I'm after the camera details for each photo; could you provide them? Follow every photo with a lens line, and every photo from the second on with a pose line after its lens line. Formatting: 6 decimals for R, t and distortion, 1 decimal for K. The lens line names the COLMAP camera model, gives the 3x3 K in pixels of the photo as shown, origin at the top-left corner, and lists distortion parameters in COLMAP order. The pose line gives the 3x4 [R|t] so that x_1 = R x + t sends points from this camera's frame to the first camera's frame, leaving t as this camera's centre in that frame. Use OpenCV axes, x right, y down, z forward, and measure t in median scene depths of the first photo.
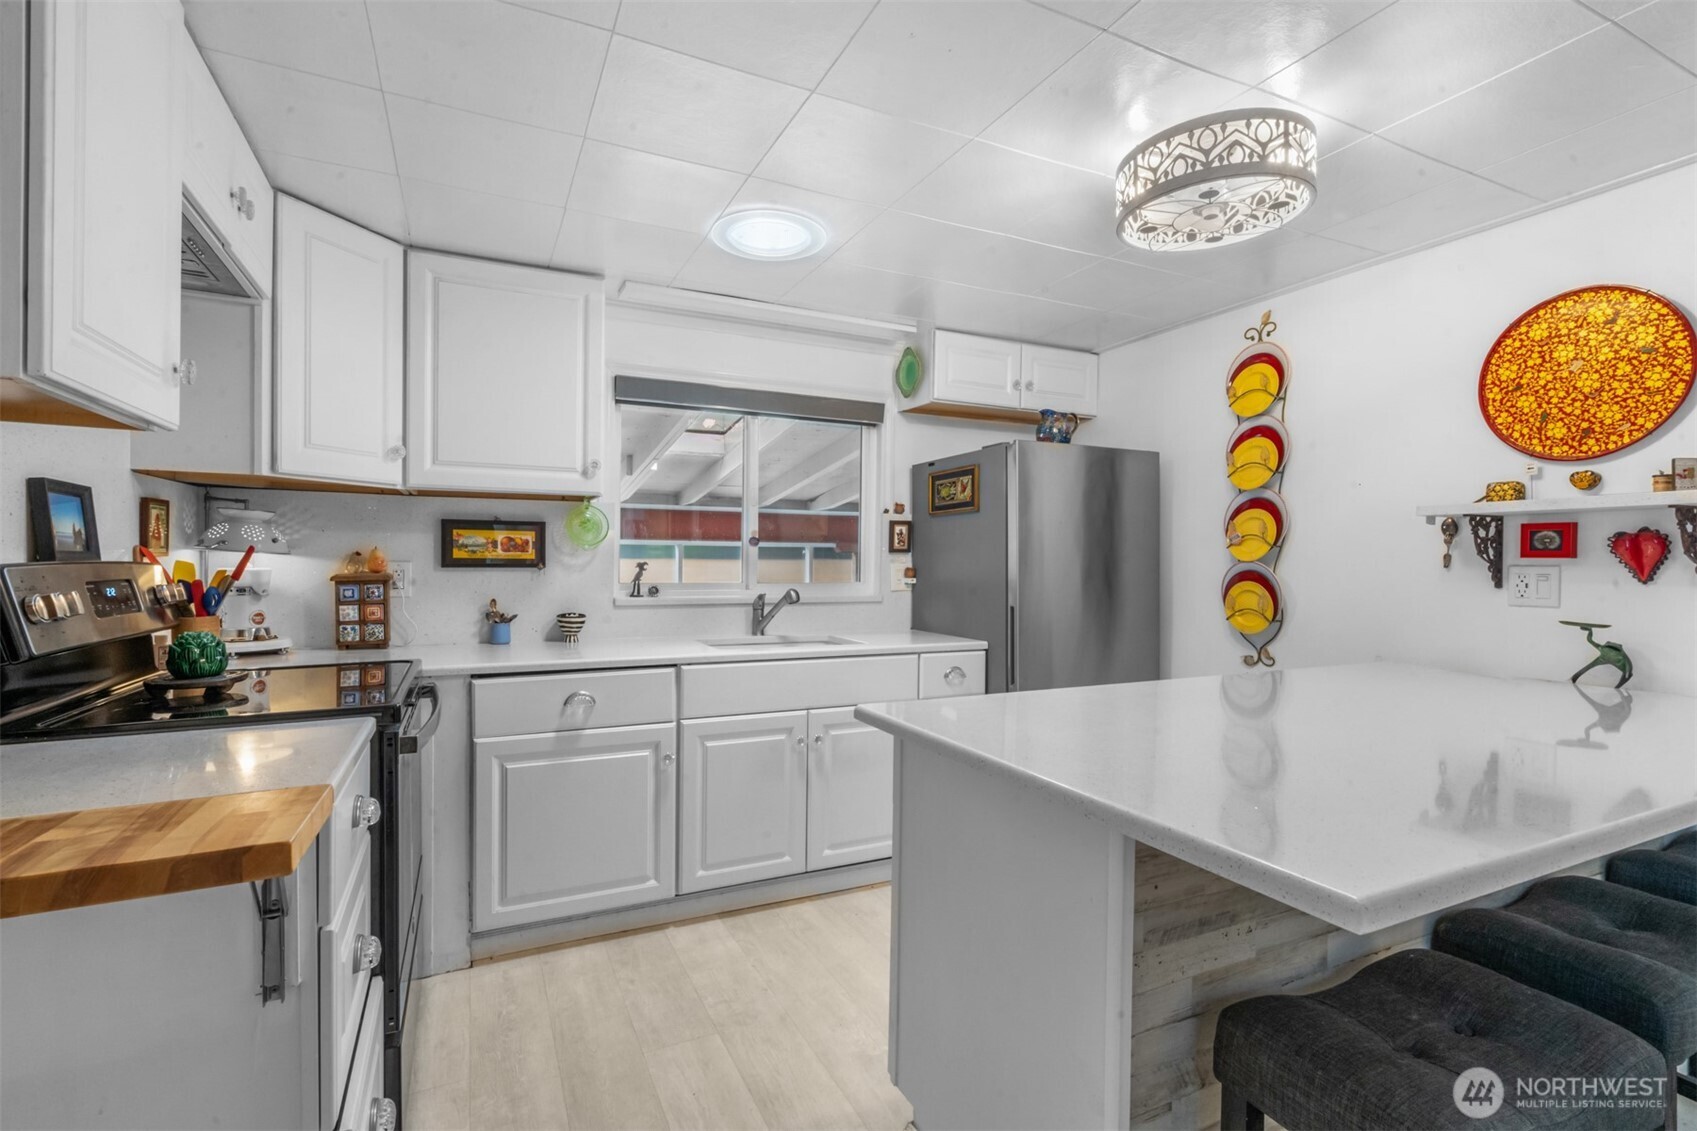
lens RADIAL K [[776.2, 0, 848.5], [0, 776.2, 565.5], [0, 0, 1]] dist [-0.001745, -0.000108]
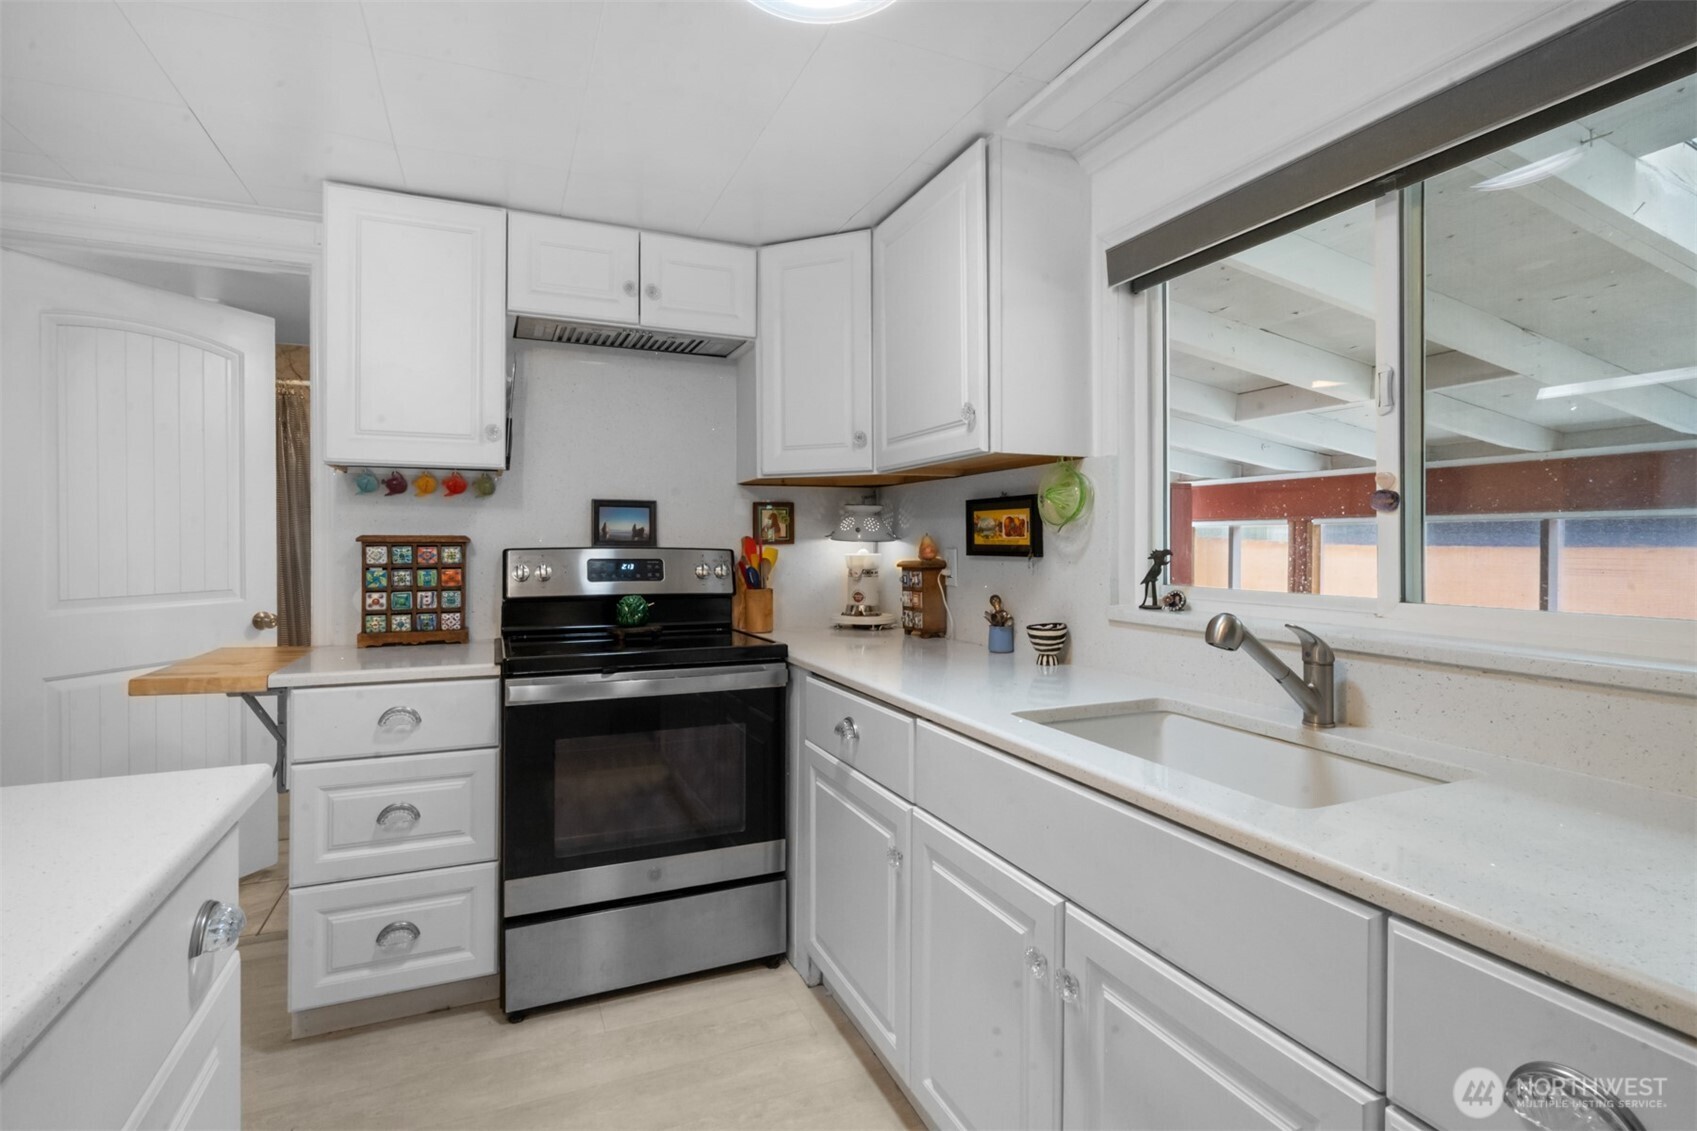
lens RADIAL K [[803.0, 0, 841.2], [0, 803.0, 543.9], [0, 0, 1]] dist [-0.001265, -0.000144]
pose [[-0.056380, -0.005550, -0.998394, 0.444301], [-0.008244, 0.999953, -0.005093, -0.005171], [0.998375, 0.007944, -0.056423, 1.025919]]
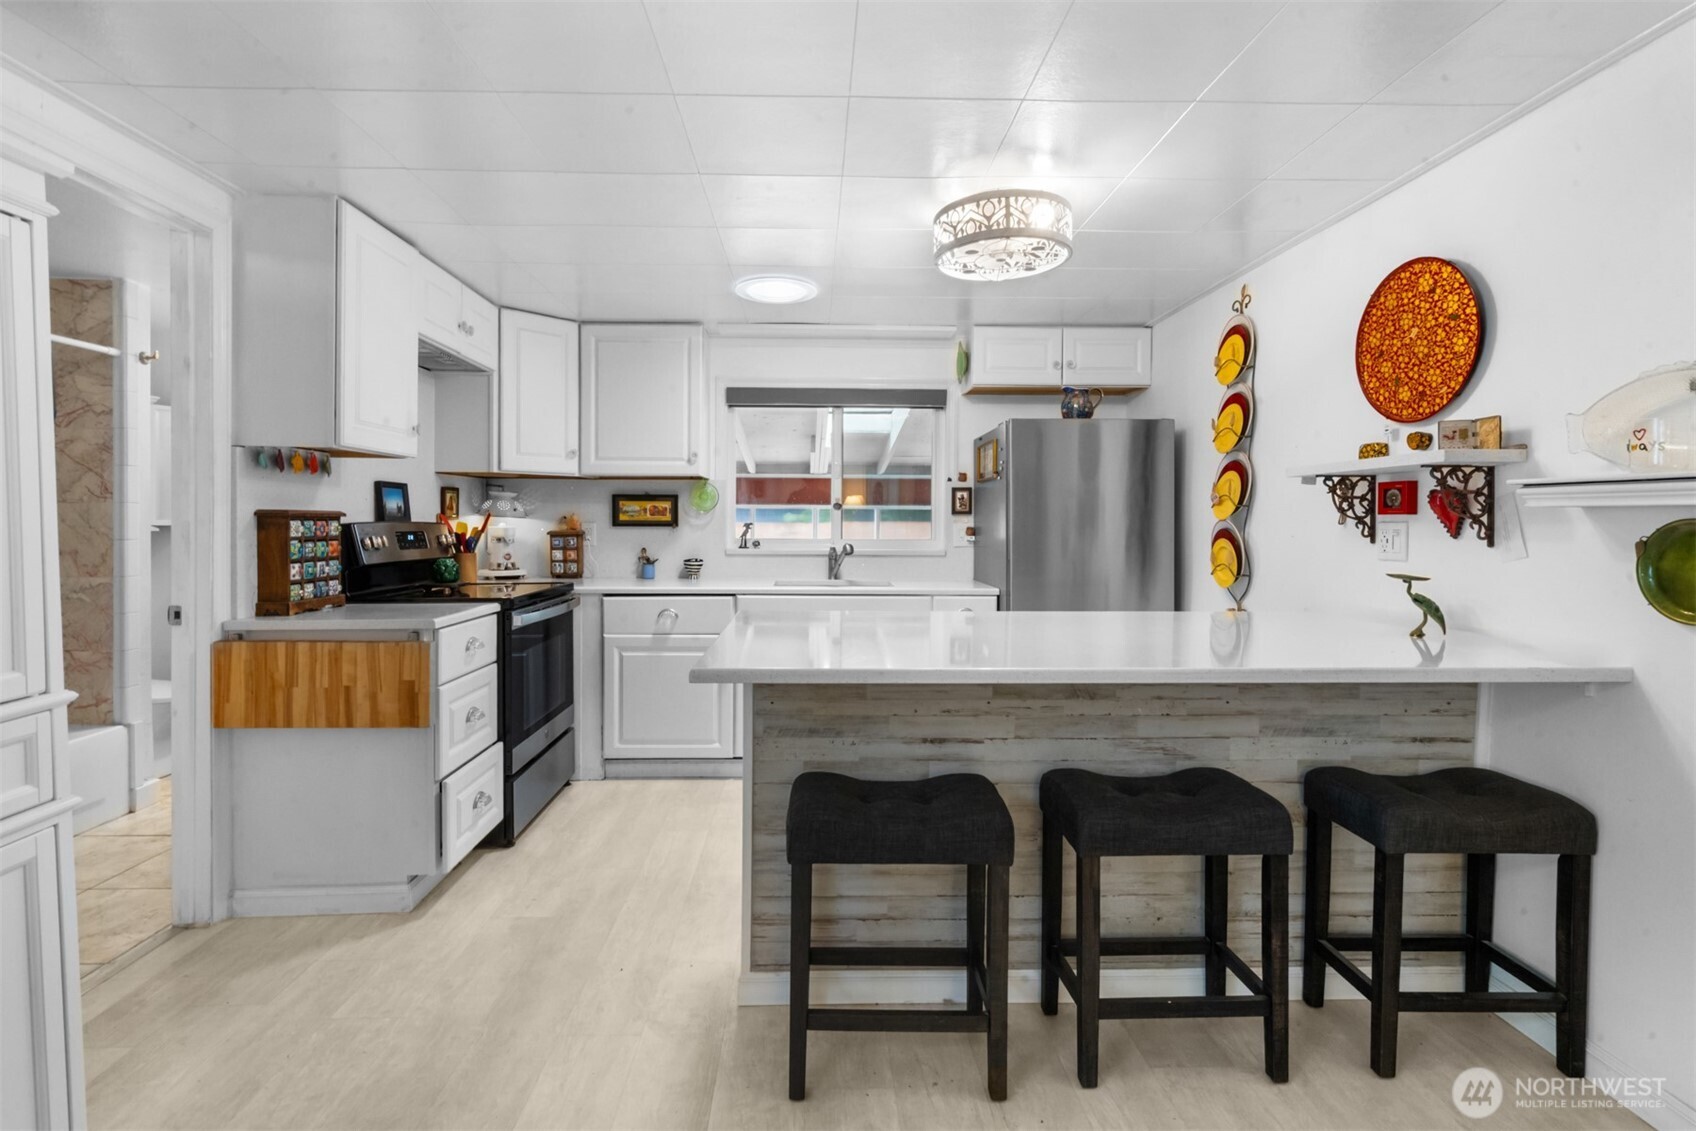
lens RADIAL K [[799.2, 0, 841.1], [0, 799.2, 525.0], [0, 0, 1]] dist [-0.000053, -0.000355]
pose [[0.913887, -0.002028, -0.405963, 0.579408], [-0.000253, 0.999984, -0.005564, 0.009351], [0.405968, 0.005187, 0.913873, -0.271528]]
